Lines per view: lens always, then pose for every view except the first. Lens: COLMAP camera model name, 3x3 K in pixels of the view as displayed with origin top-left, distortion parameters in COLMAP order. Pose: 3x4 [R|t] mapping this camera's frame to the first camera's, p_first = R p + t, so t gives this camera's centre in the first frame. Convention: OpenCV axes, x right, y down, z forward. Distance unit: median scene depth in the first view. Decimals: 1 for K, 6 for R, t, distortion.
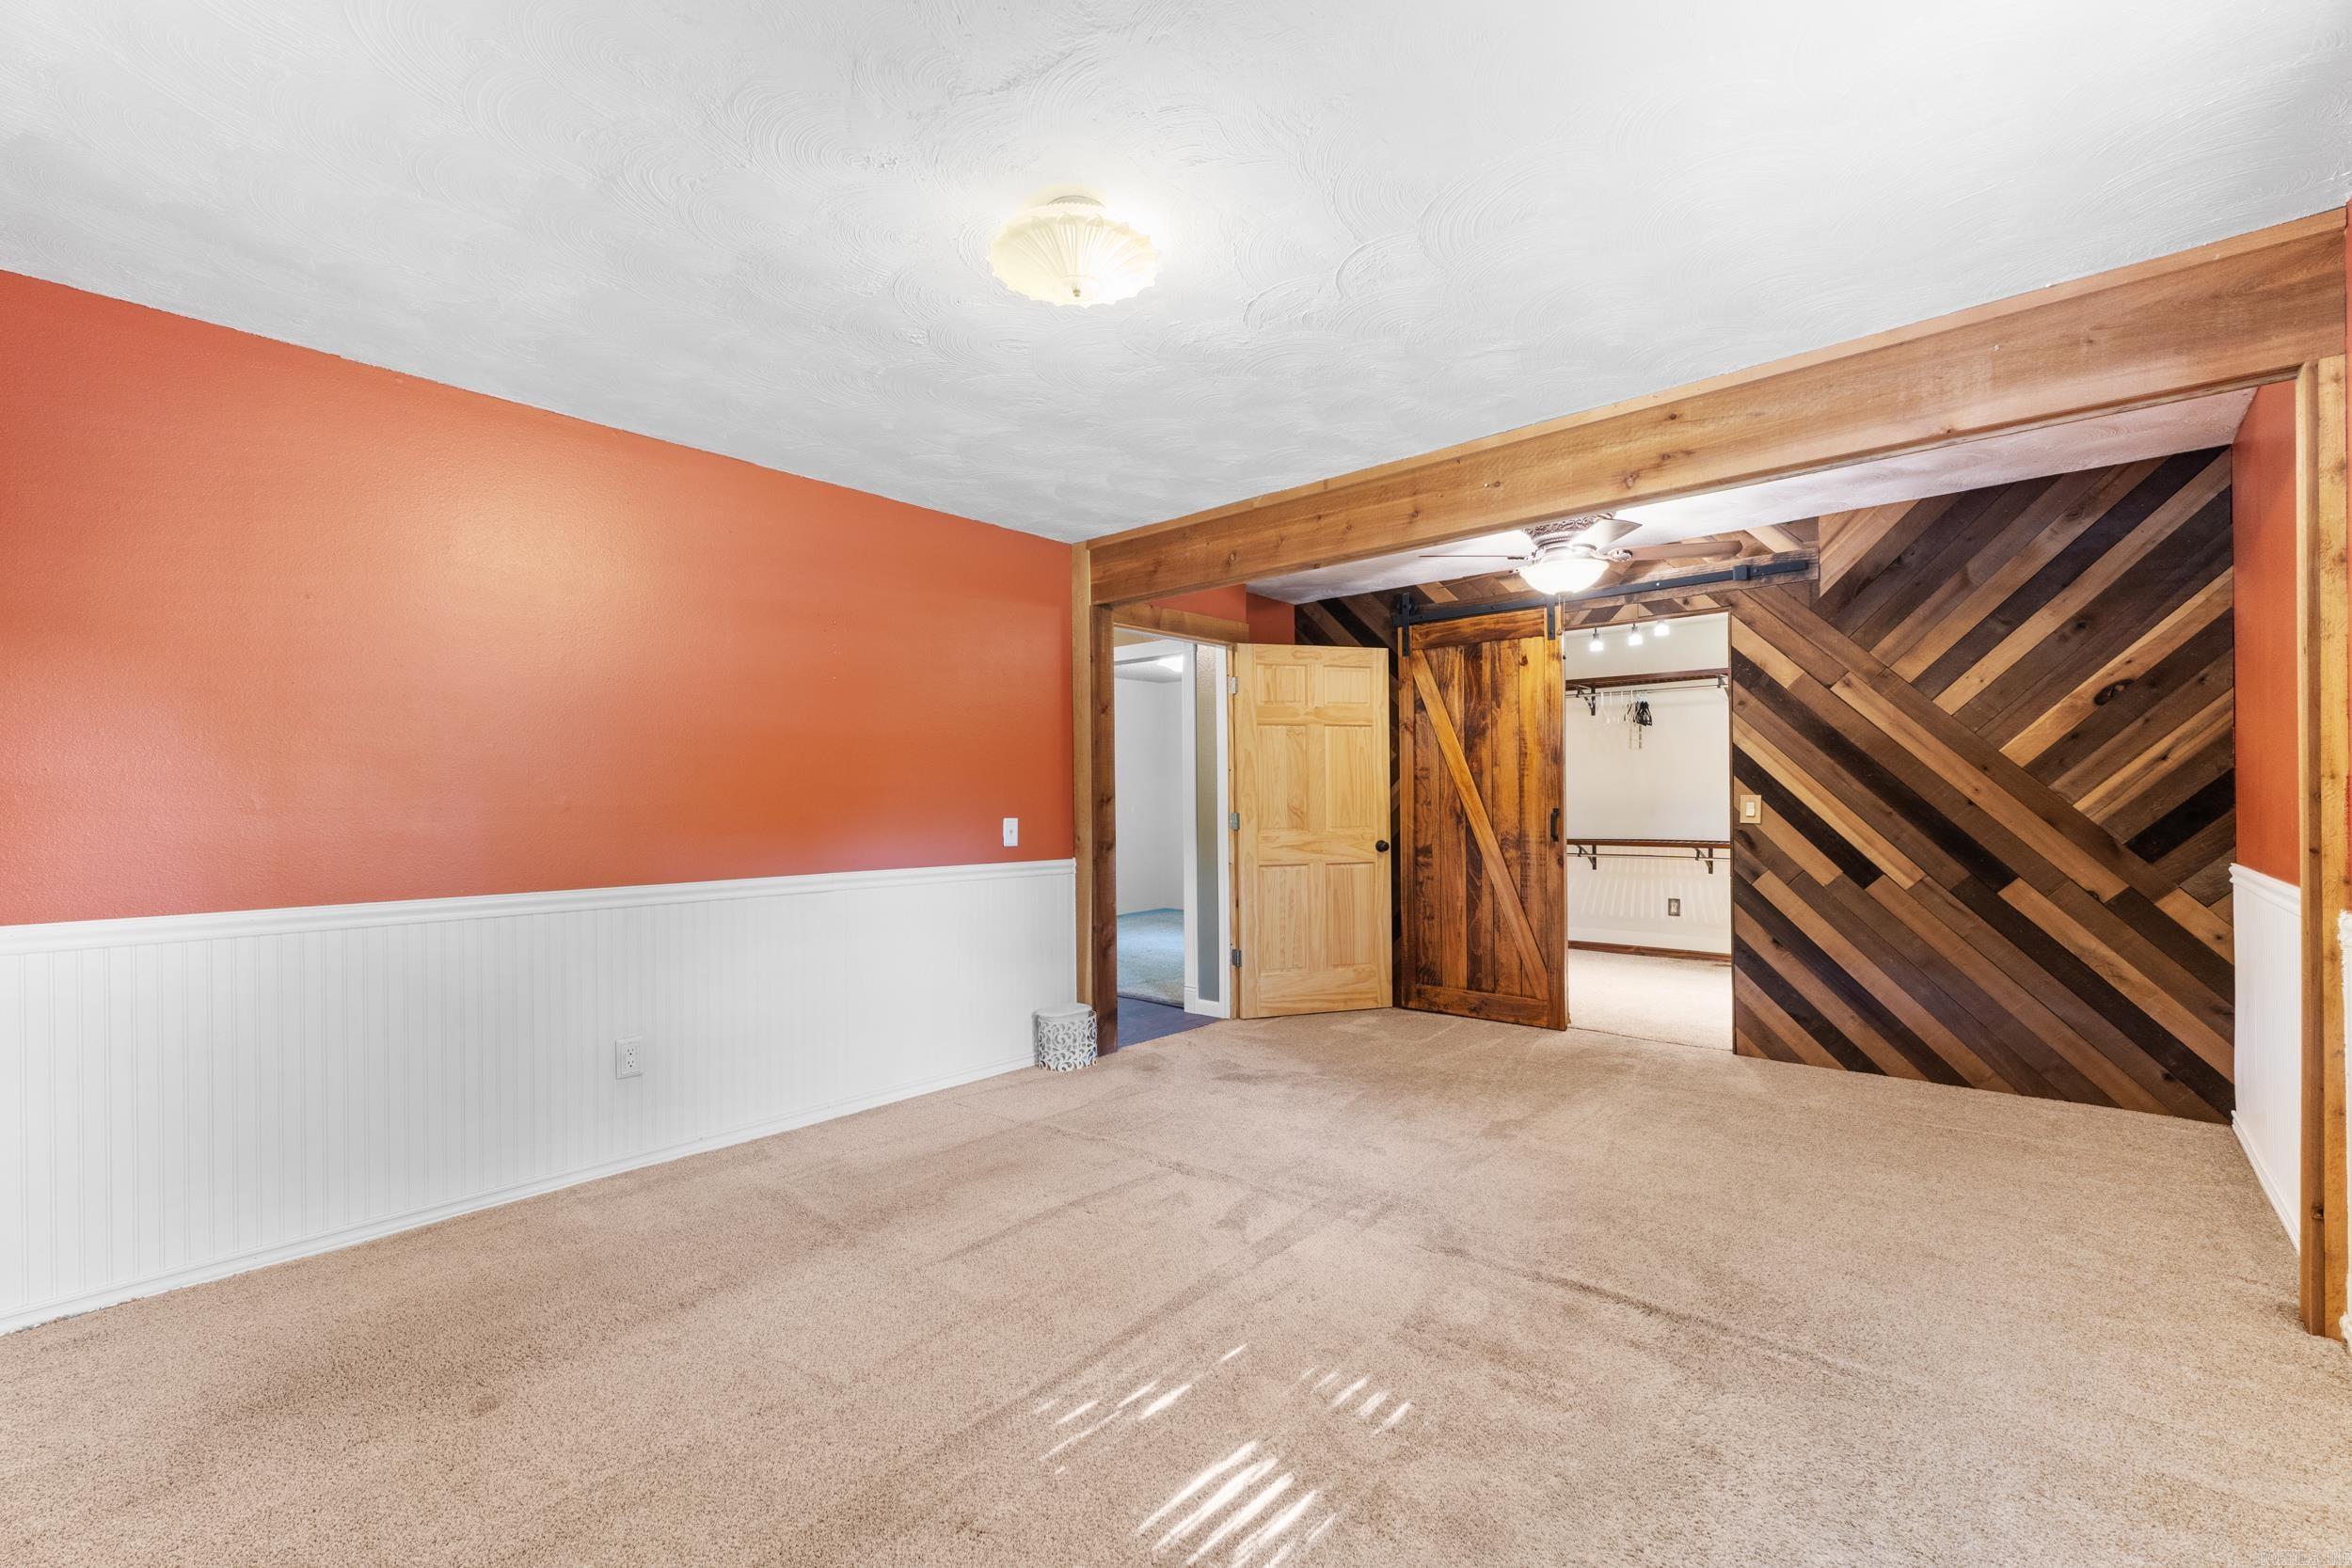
lens RADIAL K [[998.6, 0, 1180.9], [0, 998.6, 796.6], [0, 0, 1]] dist [0.002617, -0.000340]
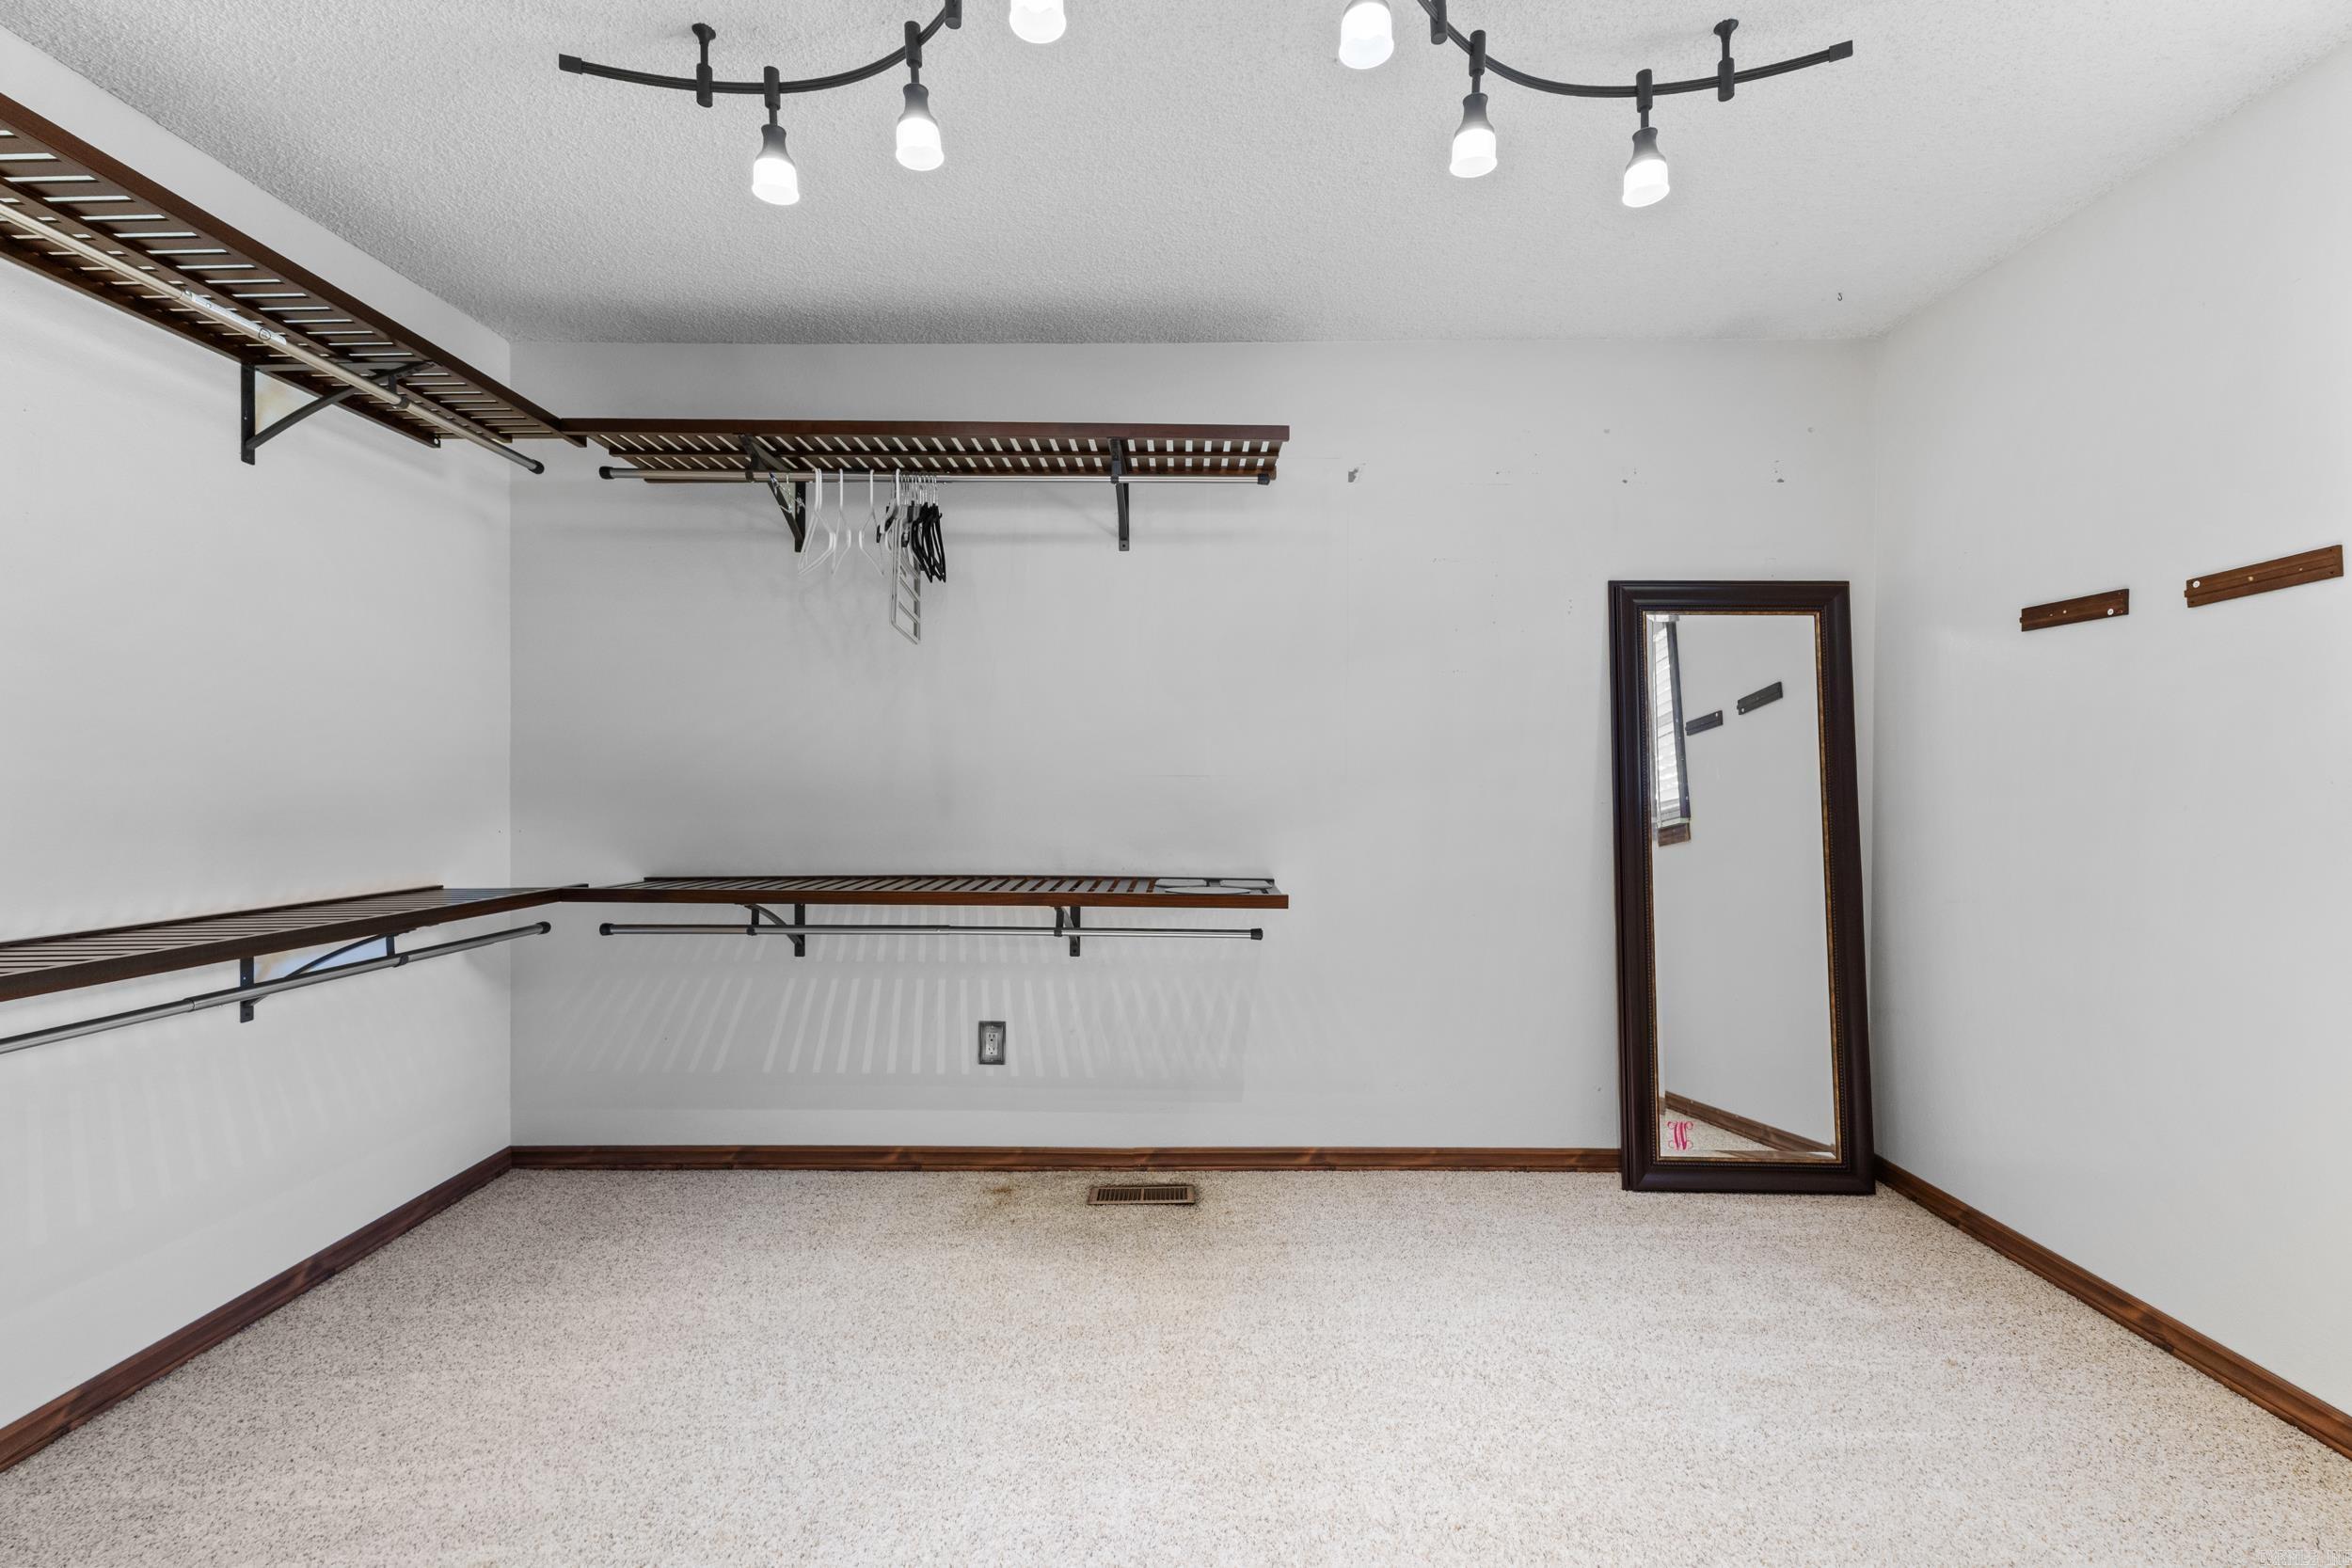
lens RADIAL K [[998.6, 0, 1178.9], [0, 998.6, 778.3], [0, 0, 1]] dist [0.002617, -0.000340]
pose [[0.768850, 0.005053, 0.639409, 0.291425], [-0.008627, 0.999960, 0.002472, 0.001032], [-0.639371, -0.007417, 0.768863, 0.639263]]
